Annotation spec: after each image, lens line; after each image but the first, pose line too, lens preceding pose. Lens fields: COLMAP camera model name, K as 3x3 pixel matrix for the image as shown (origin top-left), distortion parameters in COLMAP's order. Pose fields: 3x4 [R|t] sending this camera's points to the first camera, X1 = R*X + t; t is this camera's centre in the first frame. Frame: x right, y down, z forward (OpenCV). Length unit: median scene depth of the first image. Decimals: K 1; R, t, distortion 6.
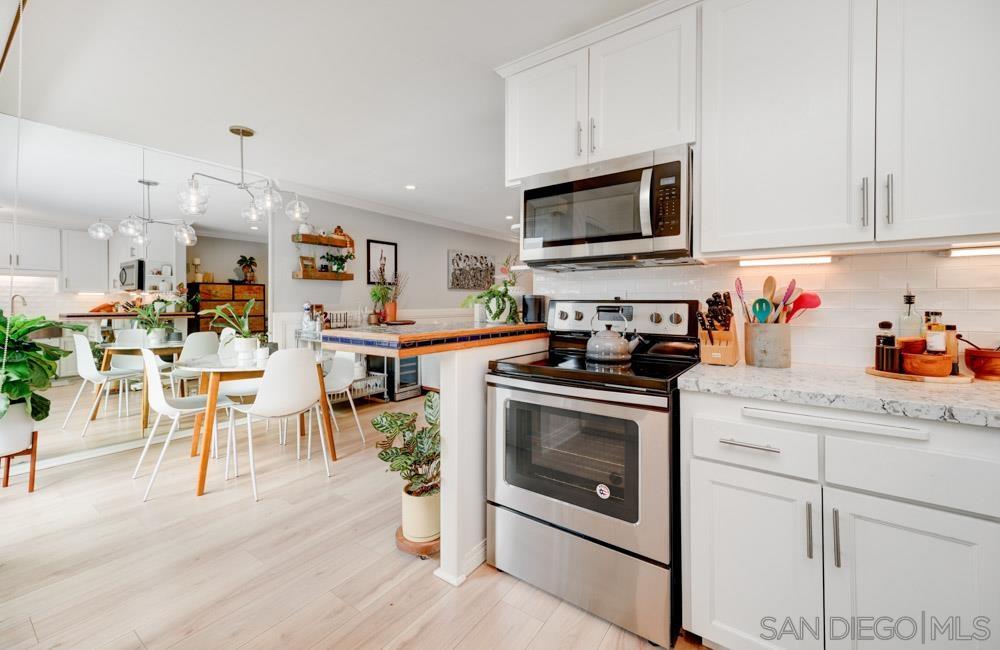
lens RADIAL K [[404.4, 0, 496.6], [0, 404.4, 301.2], [0, 0, 1]] dist [0.021420, -0.000527]
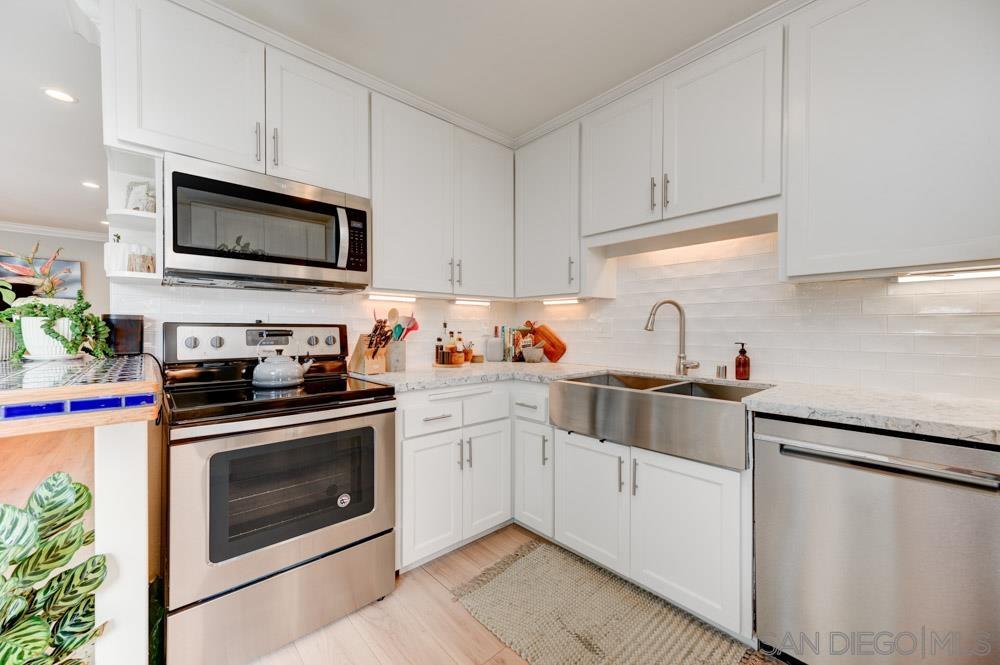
lens RADIAL K [[393.4, 0, 504.7], [0, 393.4, 329.5], [0, 0, 1]] dist [0.015935, -0.000554]
pose [[0.201919, -0.006412, 0.979381, -0.235318], [-0.007064, 0.999943, 0.008003, -0.000167], [-0.979377, -0.008534, 0.201862, 0.127186]]
